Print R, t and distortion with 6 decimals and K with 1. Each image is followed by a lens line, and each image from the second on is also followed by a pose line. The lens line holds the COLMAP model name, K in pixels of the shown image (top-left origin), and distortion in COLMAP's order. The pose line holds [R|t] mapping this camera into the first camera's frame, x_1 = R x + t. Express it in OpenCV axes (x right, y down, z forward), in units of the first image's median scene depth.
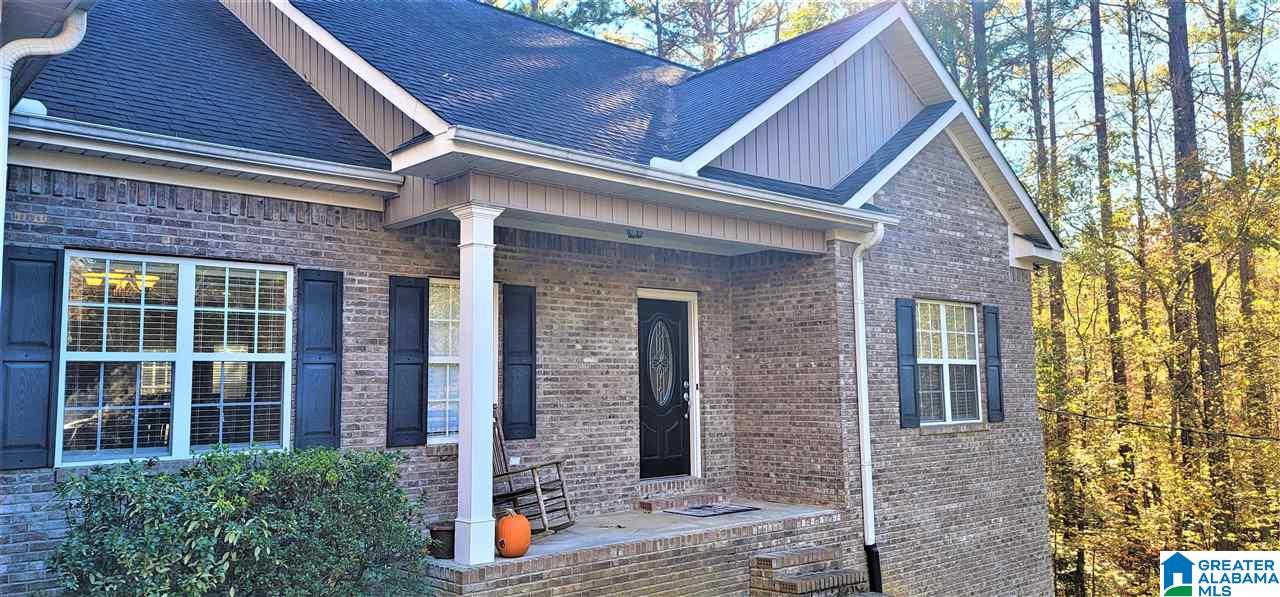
lens RADIAL K [[937.0, 0, 645.8], [0, 937.0, 297.6], [0, 0, 1]] dist [0.065745, -0.036982]
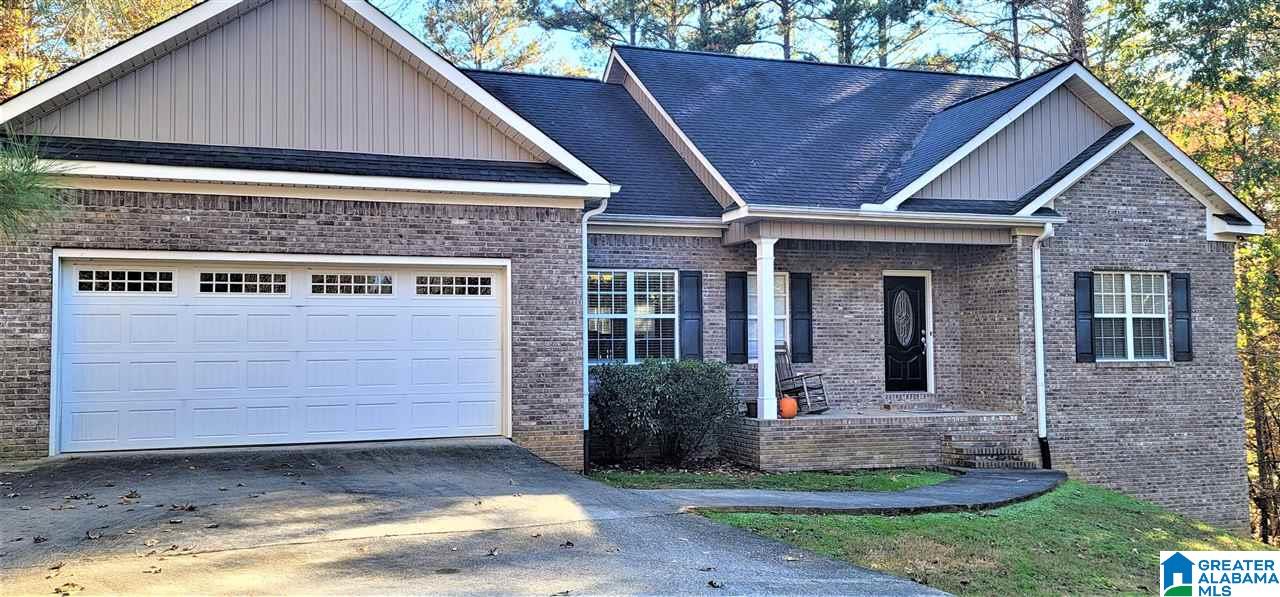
lens RADIAL K [[1025.5, 0, 623.6], [0, 1025.5, 295.9], [0, 0, 1]] dist [0.048058, 0.017017]
pose [[0.915094, -0.012081, -0.403061, 0.294340], [0.032739, 0.998477, 0.044401, -0.059306], [0.401910, -0.053827, 0.914096, -0.765773]]
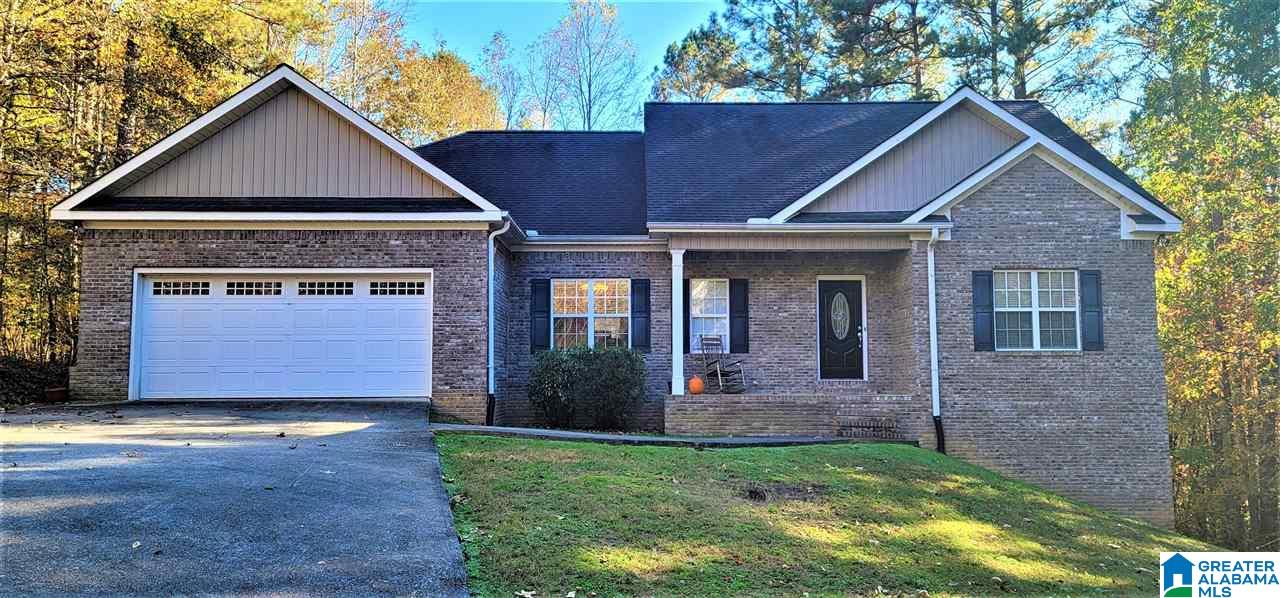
lens RADIAL K [[937.0, 0, 644.8], [0, 937.0, 305.9], [0, 0, 1]] dist [0.065745, -0.036982]
pose [[0.753170, -0.040621, -0.656571, 0.974299], [0.055990, 0.998428, 0.002457, 0.026928], [0.655439, -0.038613, 0.754260, -0.636393]]
